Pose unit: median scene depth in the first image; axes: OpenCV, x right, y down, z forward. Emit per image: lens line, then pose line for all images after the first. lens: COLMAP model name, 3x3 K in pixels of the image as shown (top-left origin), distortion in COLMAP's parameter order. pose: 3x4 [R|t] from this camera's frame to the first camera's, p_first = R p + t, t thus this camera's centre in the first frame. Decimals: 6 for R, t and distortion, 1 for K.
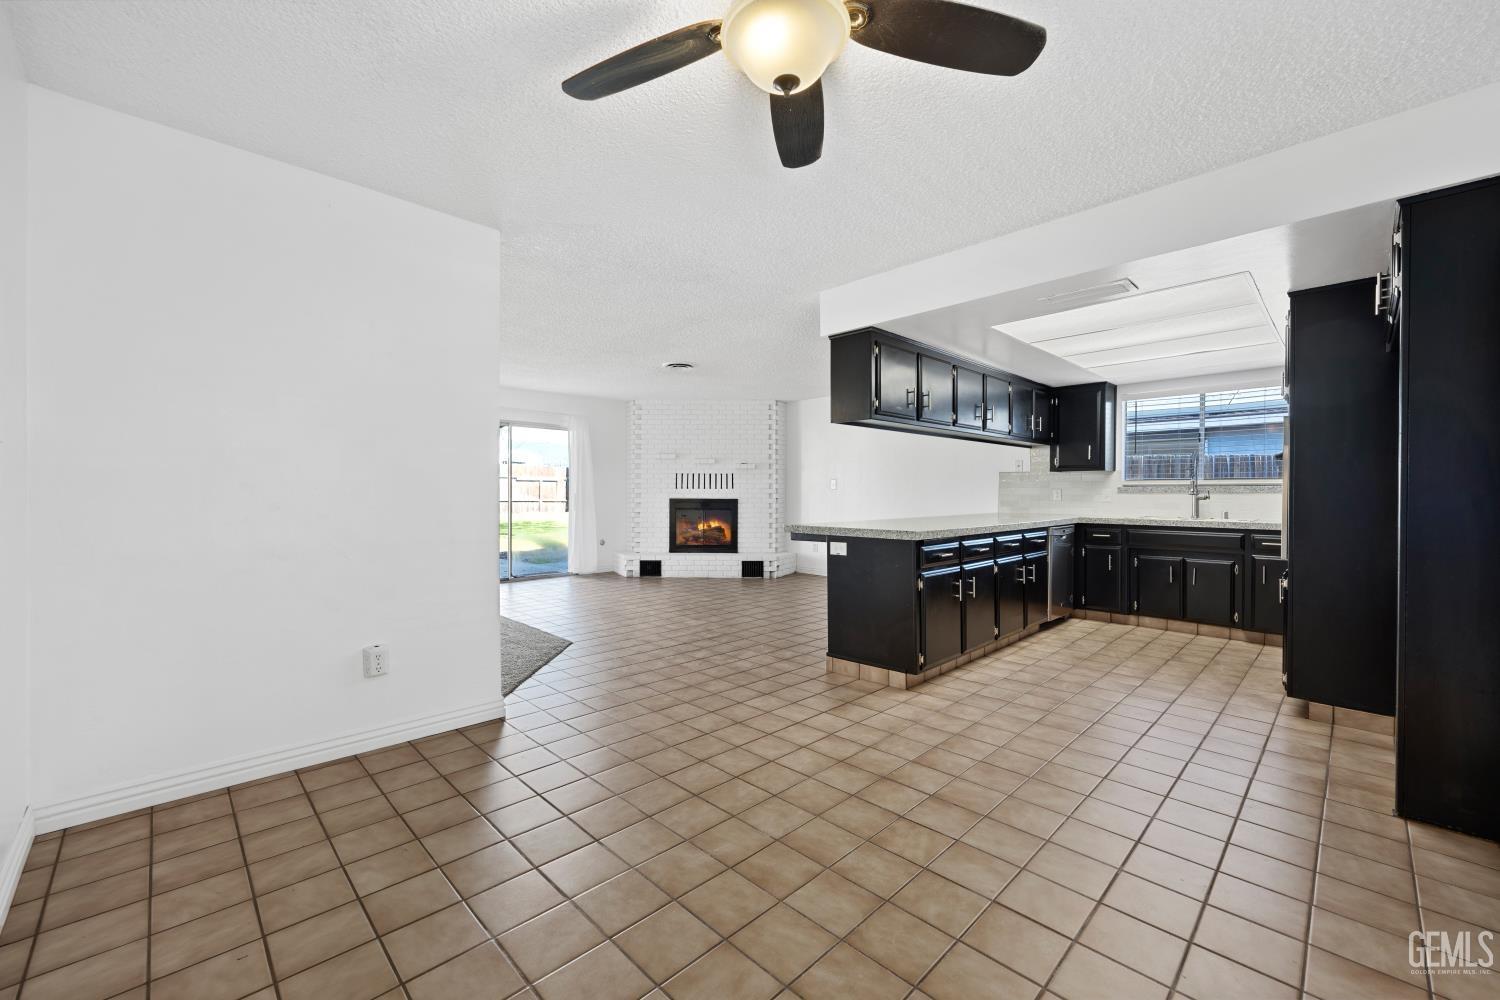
lens RADIAL K [[601.4, 0, 750.0], [0, 601.4, 497.5], [0, 0, 1]] dist [-0.001958, 0.000290]
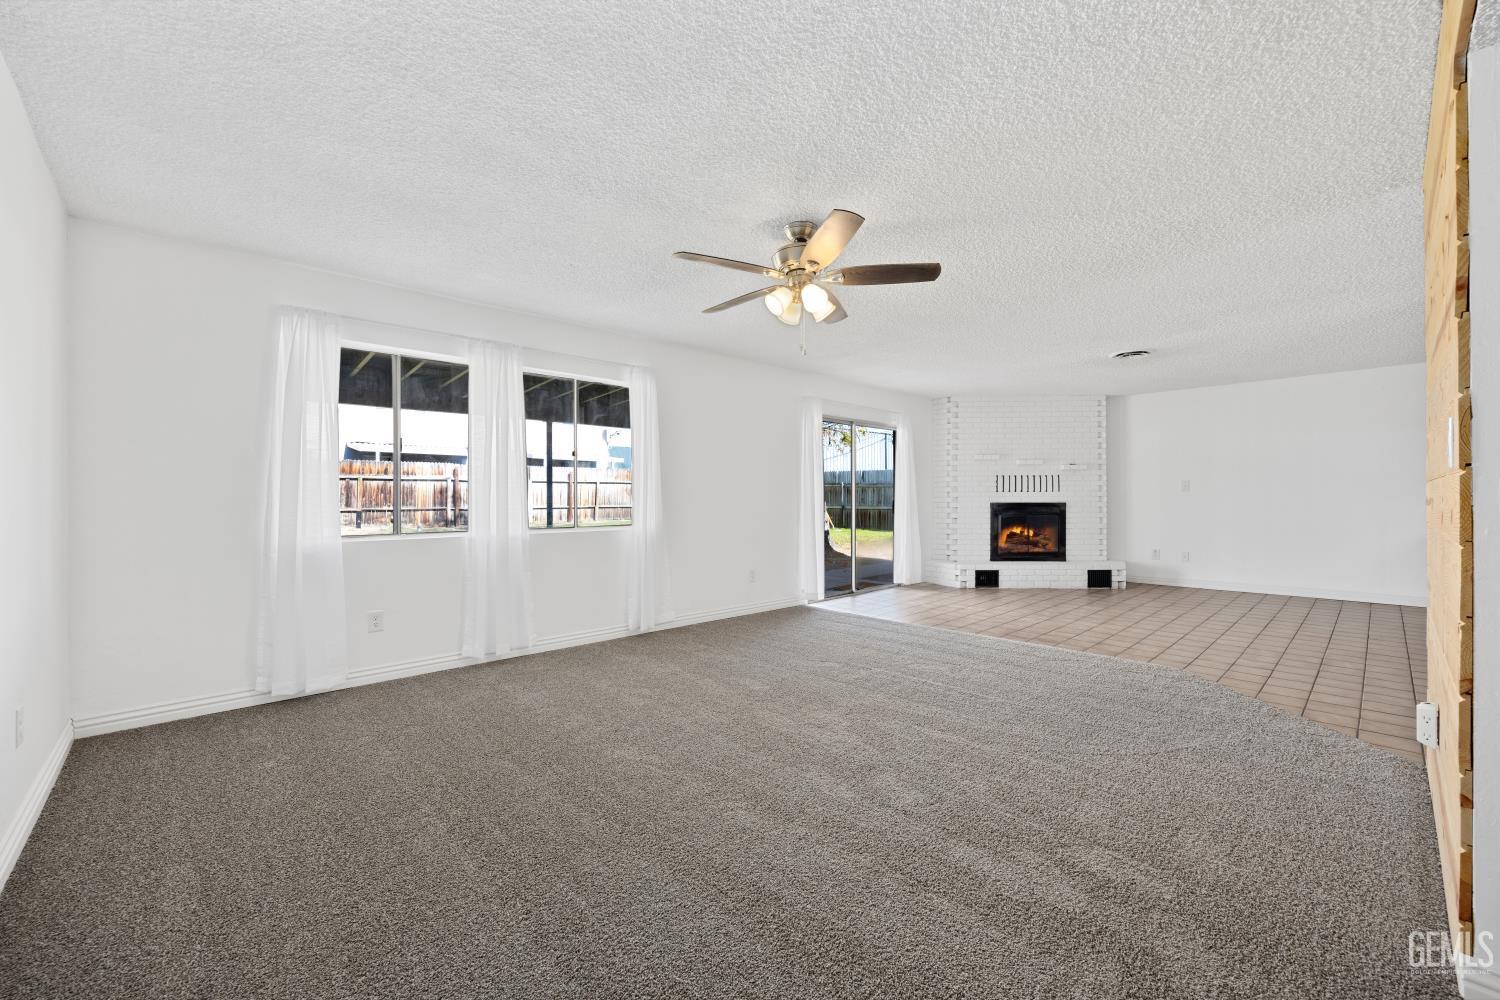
lens RADIAL K [[601.4, 0, 750.0], [0, 601.4, 497.5], [0, 0, 1]] dist [-0.001958, 0.000290]
pose [[0.999737, -0.007042, -0.021844, -0.749434], [0.006828, 0.999928, -0.009881, 0.000525], [0.021912, 0.009730, 0.999713, 0.105256]]
